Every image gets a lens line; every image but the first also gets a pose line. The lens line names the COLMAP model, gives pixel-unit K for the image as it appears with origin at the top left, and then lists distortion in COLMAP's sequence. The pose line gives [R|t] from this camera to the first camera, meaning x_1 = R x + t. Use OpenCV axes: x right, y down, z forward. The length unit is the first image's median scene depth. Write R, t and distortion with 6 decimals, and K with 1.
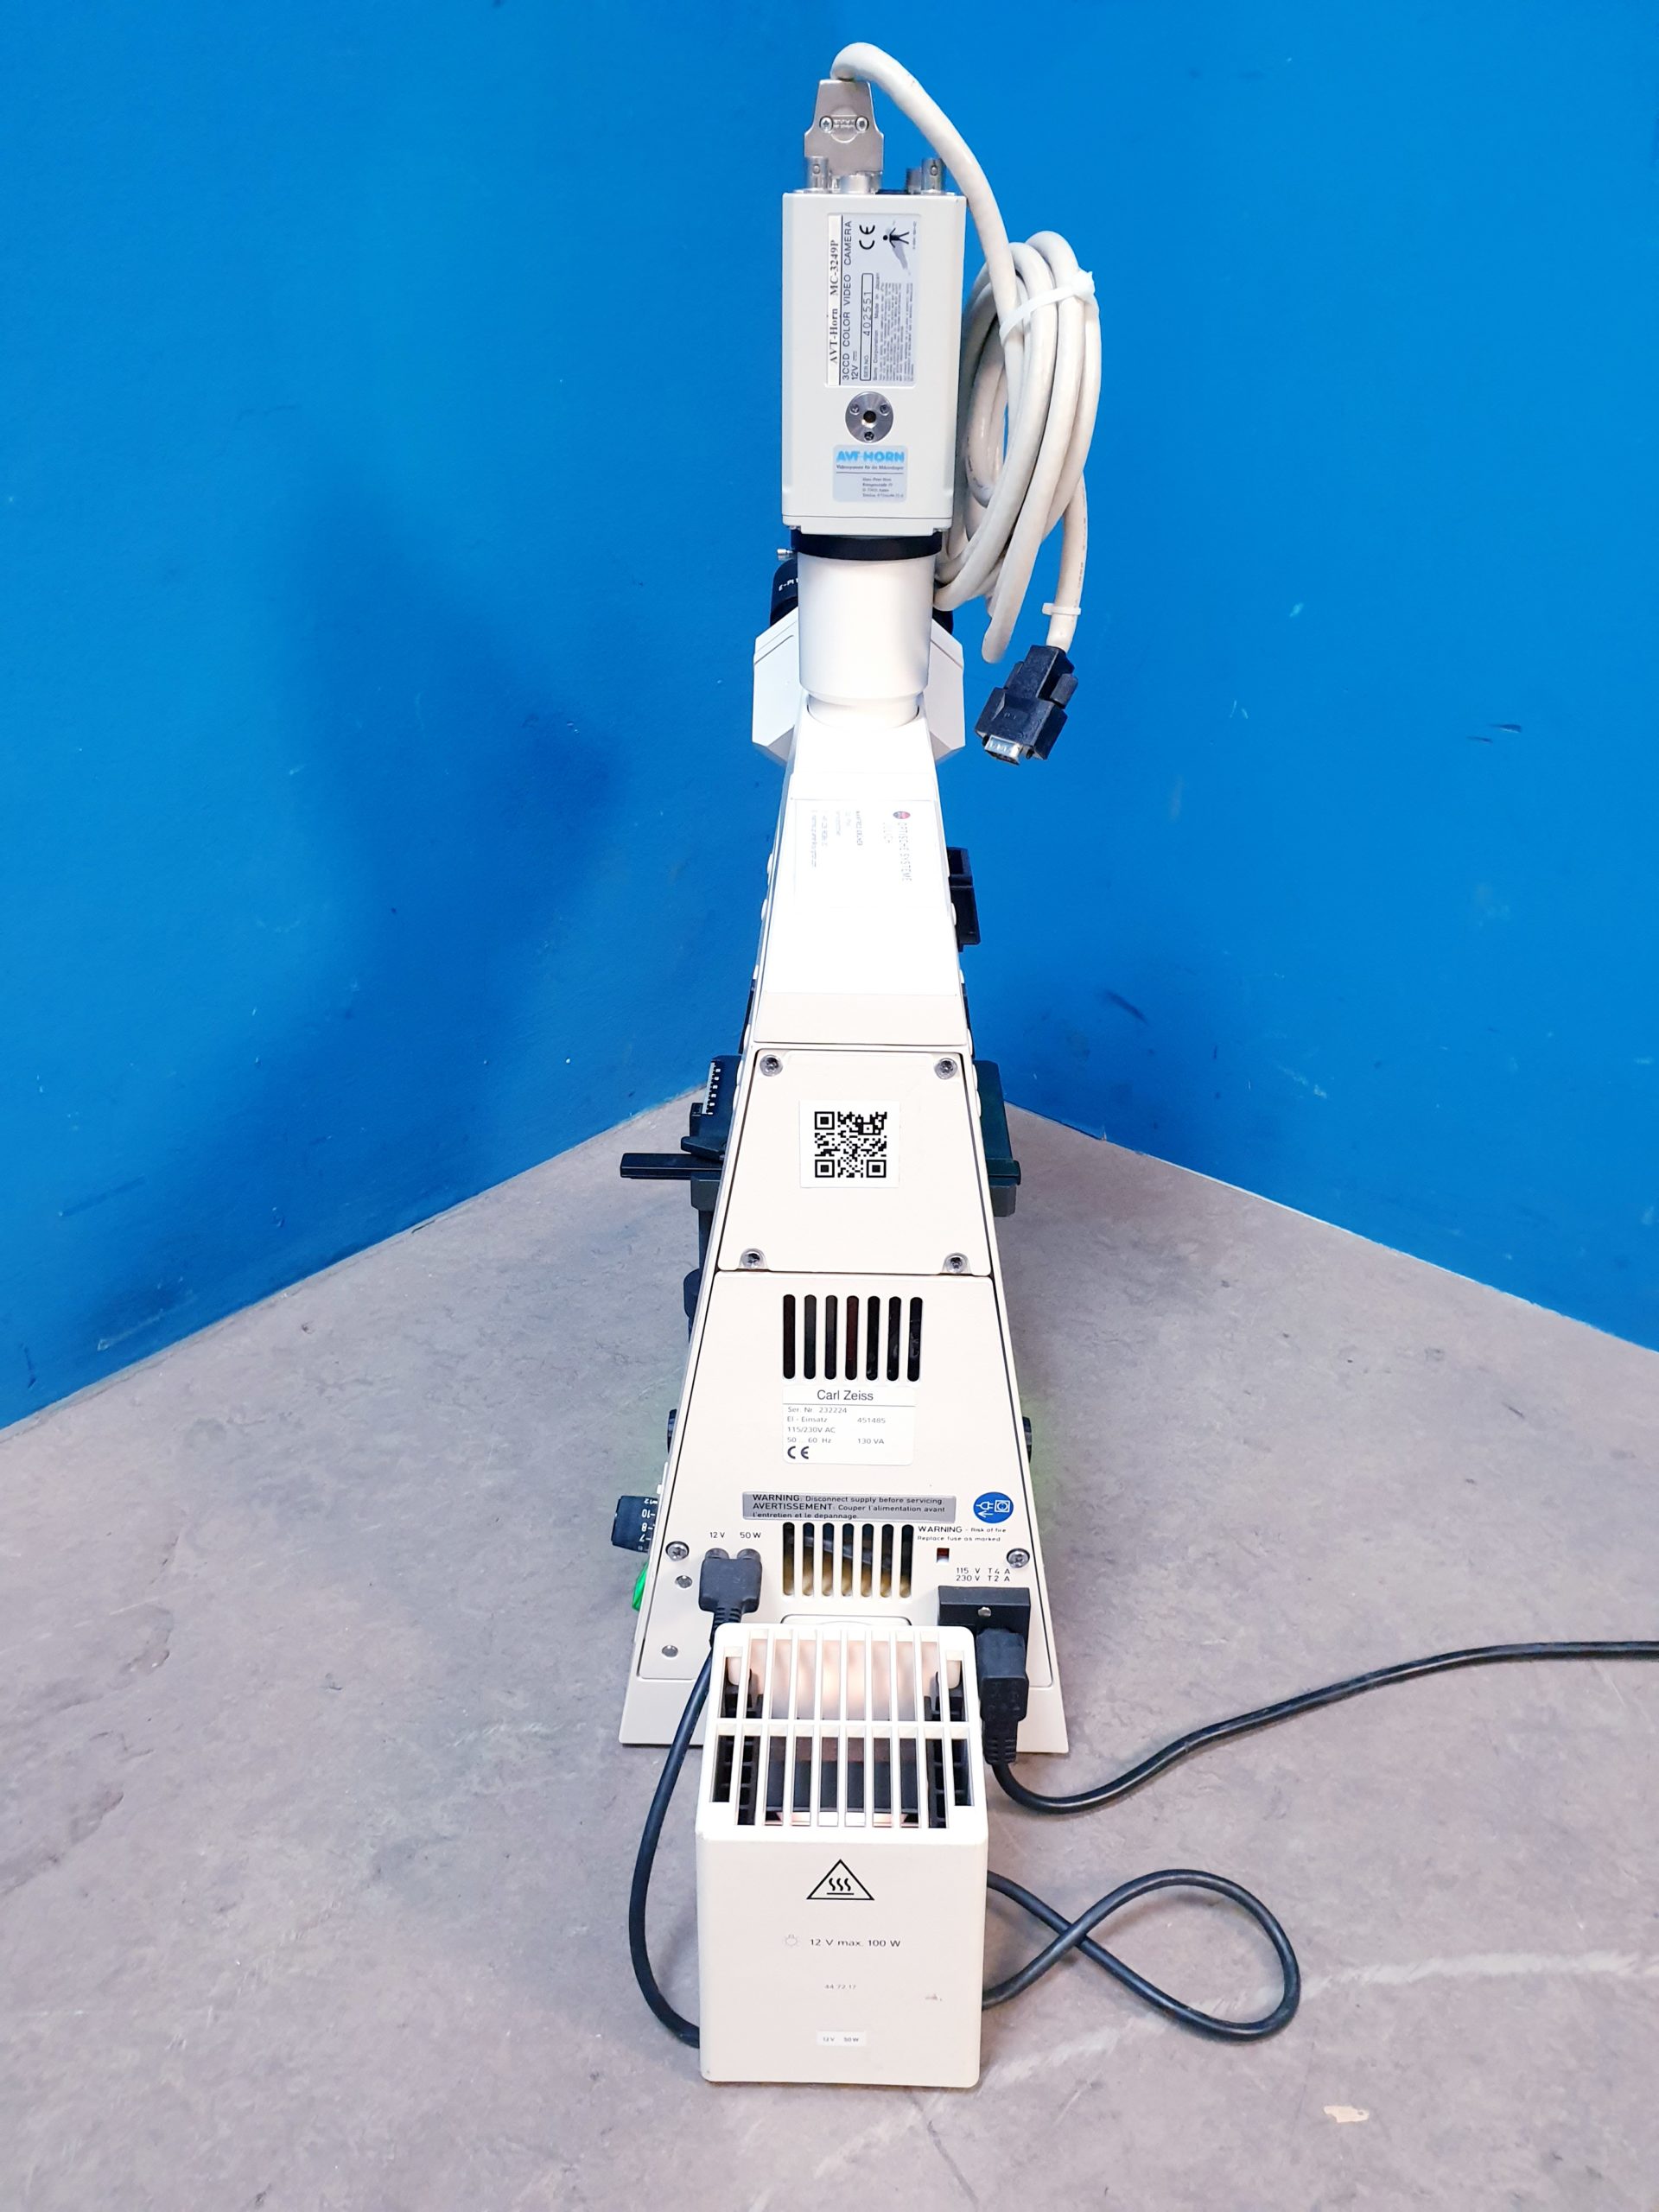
lens RADIAL K [[1692.9, 0, 819.7], [0, 1692.9, 1090.4], [0, 0, 1]] dist [-0.000874, 0.006645]
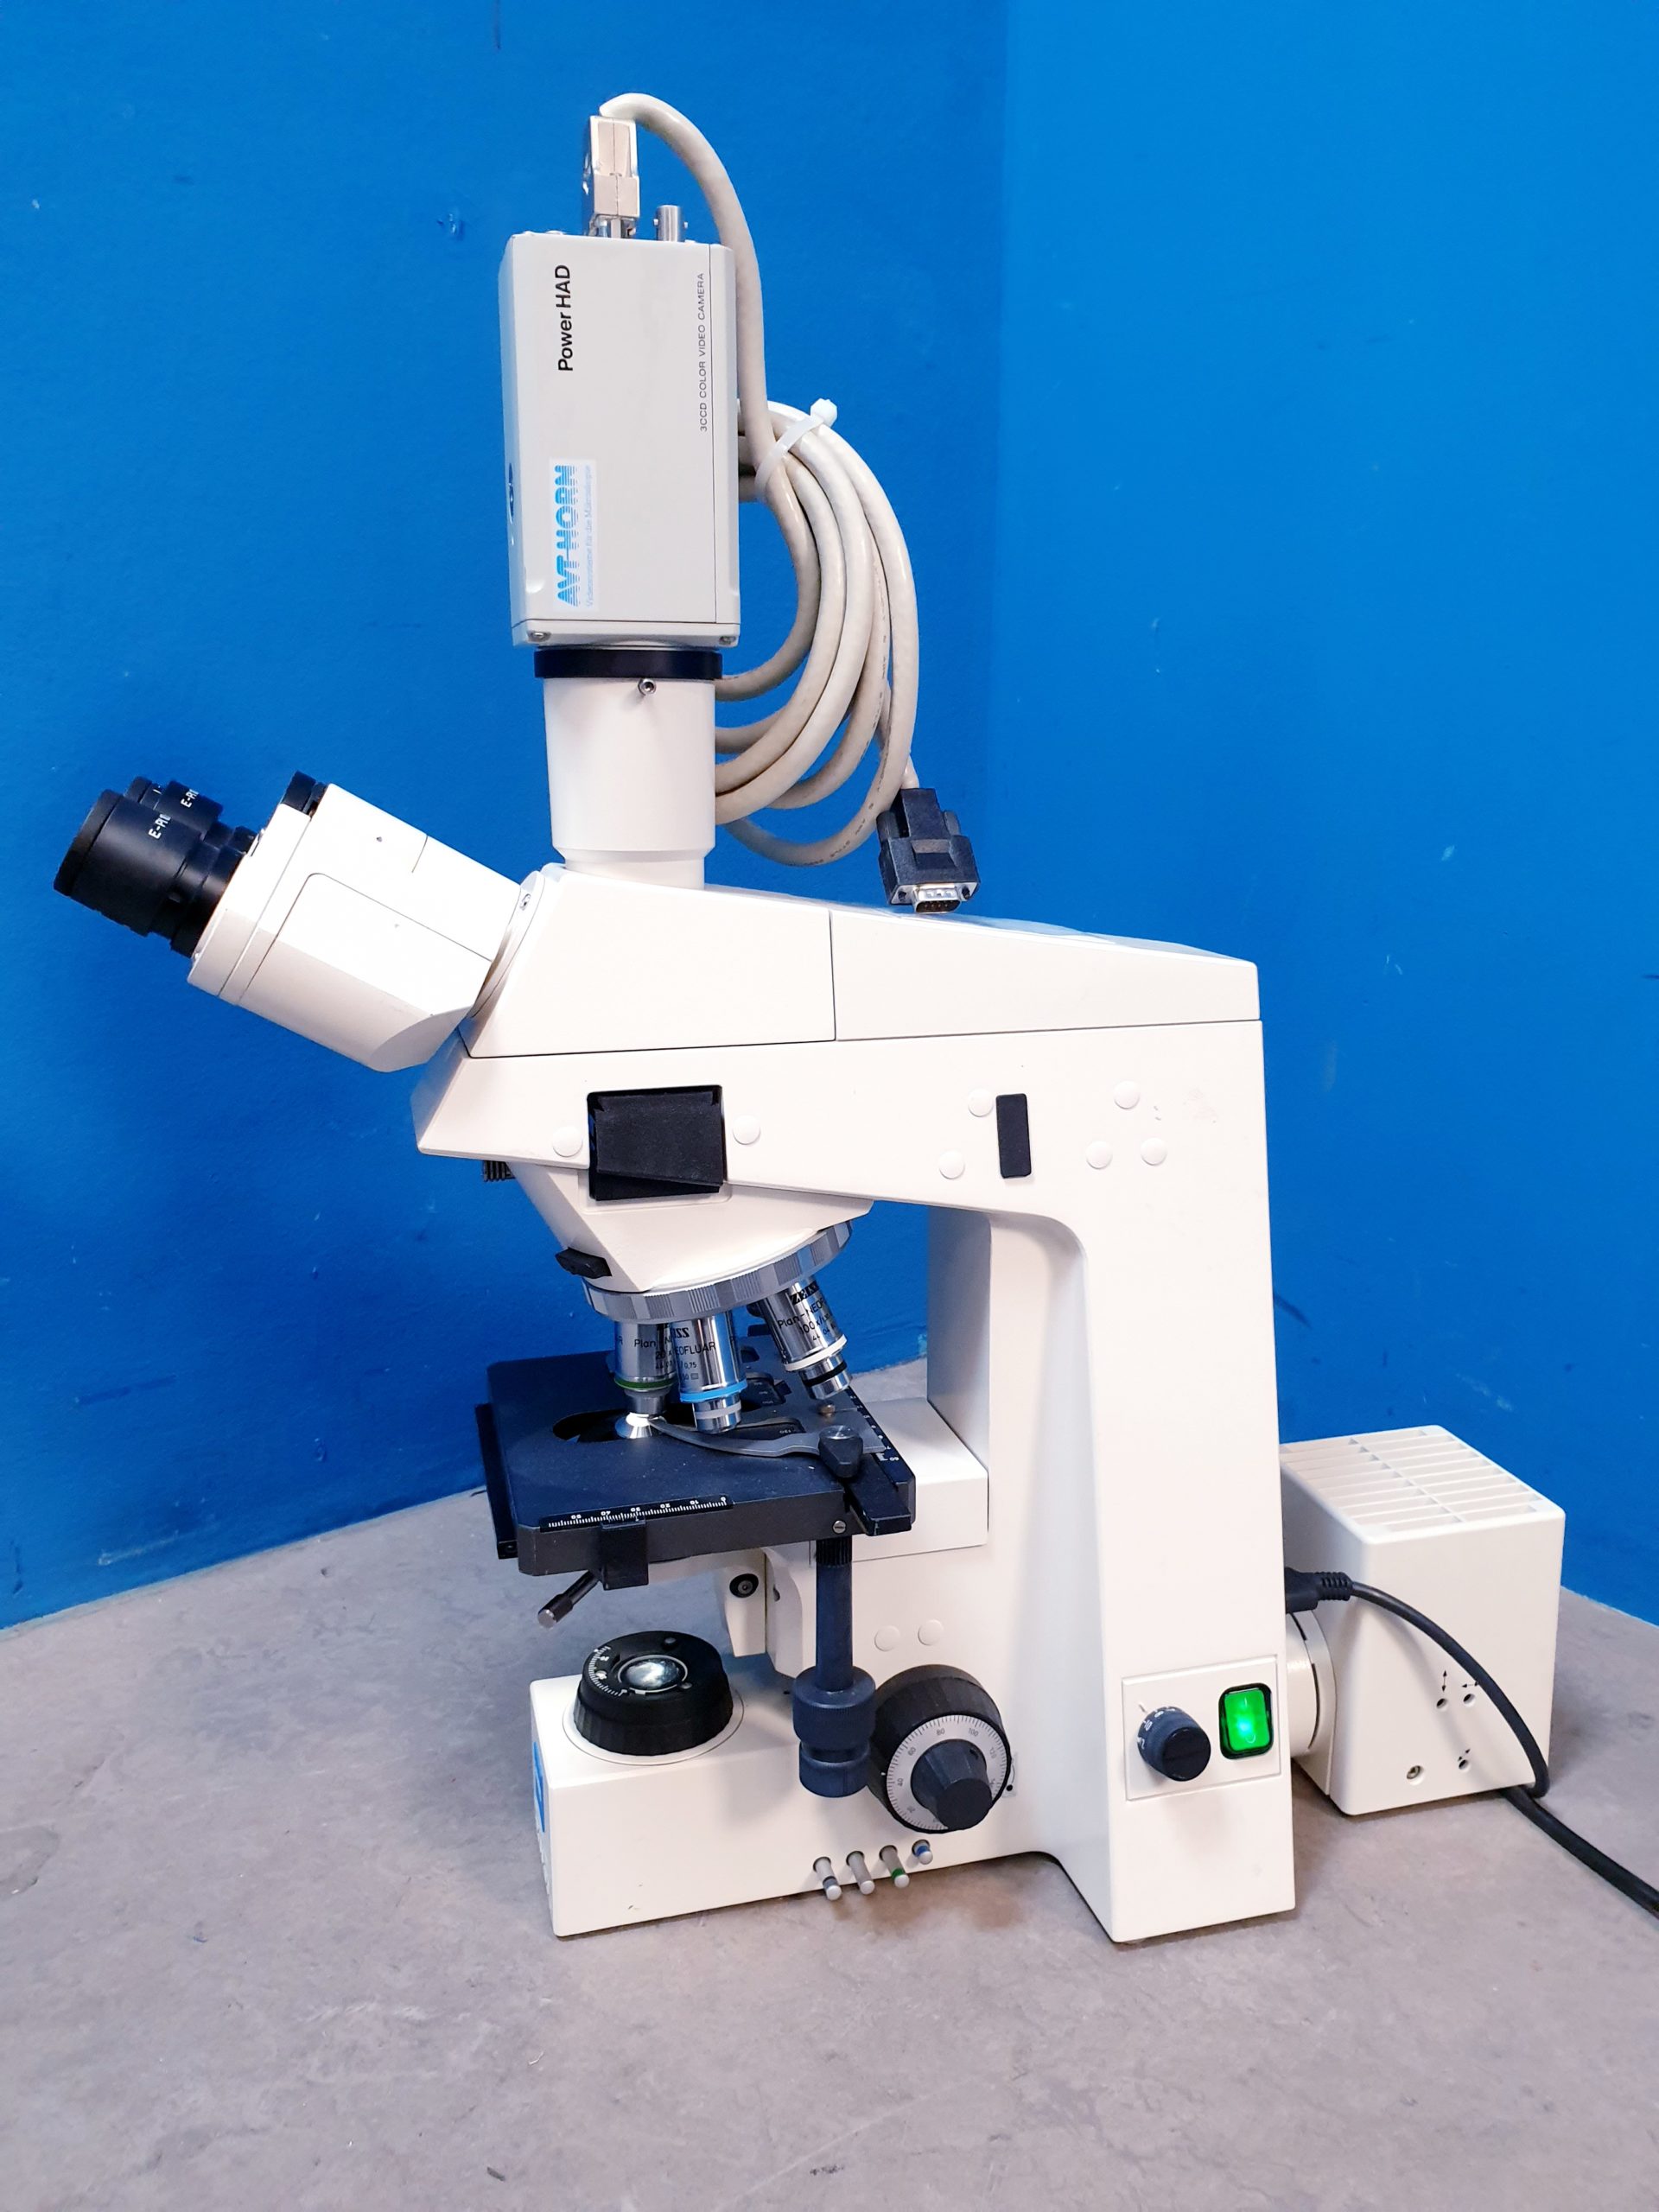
lens RADIAL K [[1694.5, 0, 849.4], [0, 1694.5, 1107.0], [0, 0, 1]] dist [-0.001865, 0.037373]
pose [[0.985048, 0.036450, -0.168379, 0.145190], [-0.080156, 0.962098, -0.260657, 0.140280], [0.152496, 0.270256, 0.950635, 0.128033]]
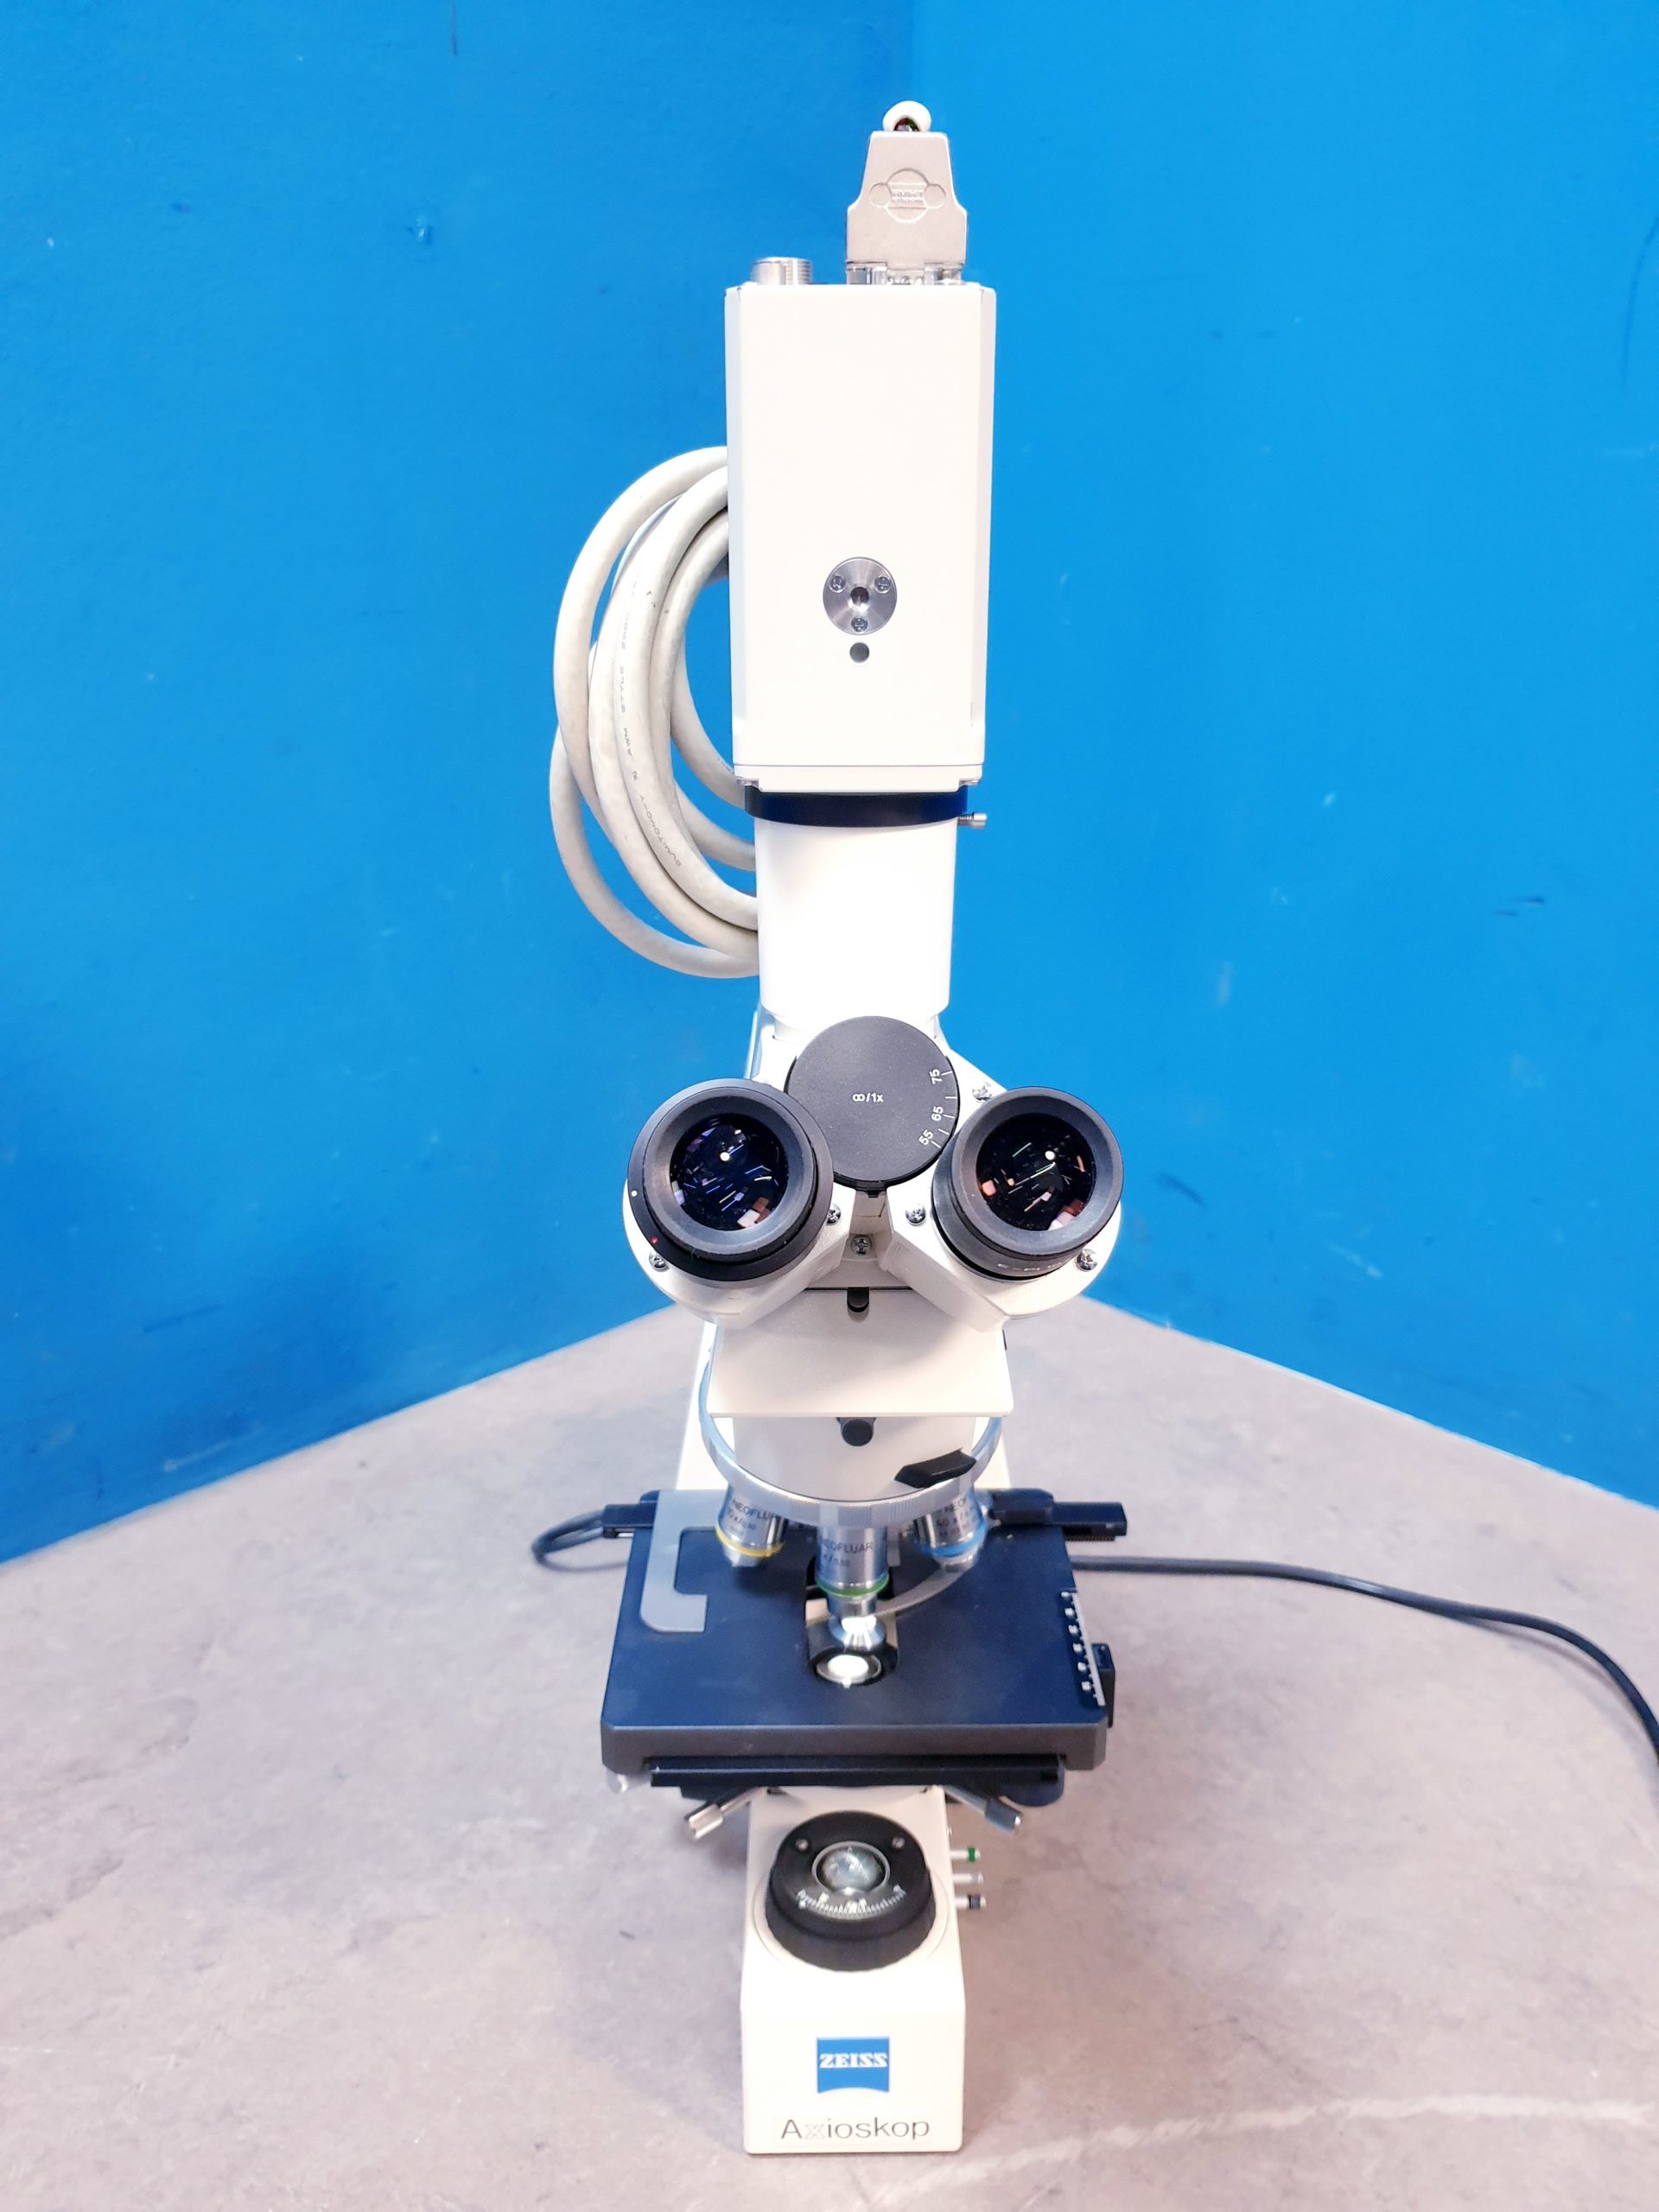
lens RADIAL K [[1704.7, 0, 829.5], [0, 1704.7, 1106.0], [0, 0, 1]] dist [-0.005510, 0.013220]
pose [[0.995973, 0.015983, -0.088216, 0.082780], [-0.030746, 0.985200, -0.168627, 0.111027], [0.084215, 0.170660, 0.981724, -0.042764]]
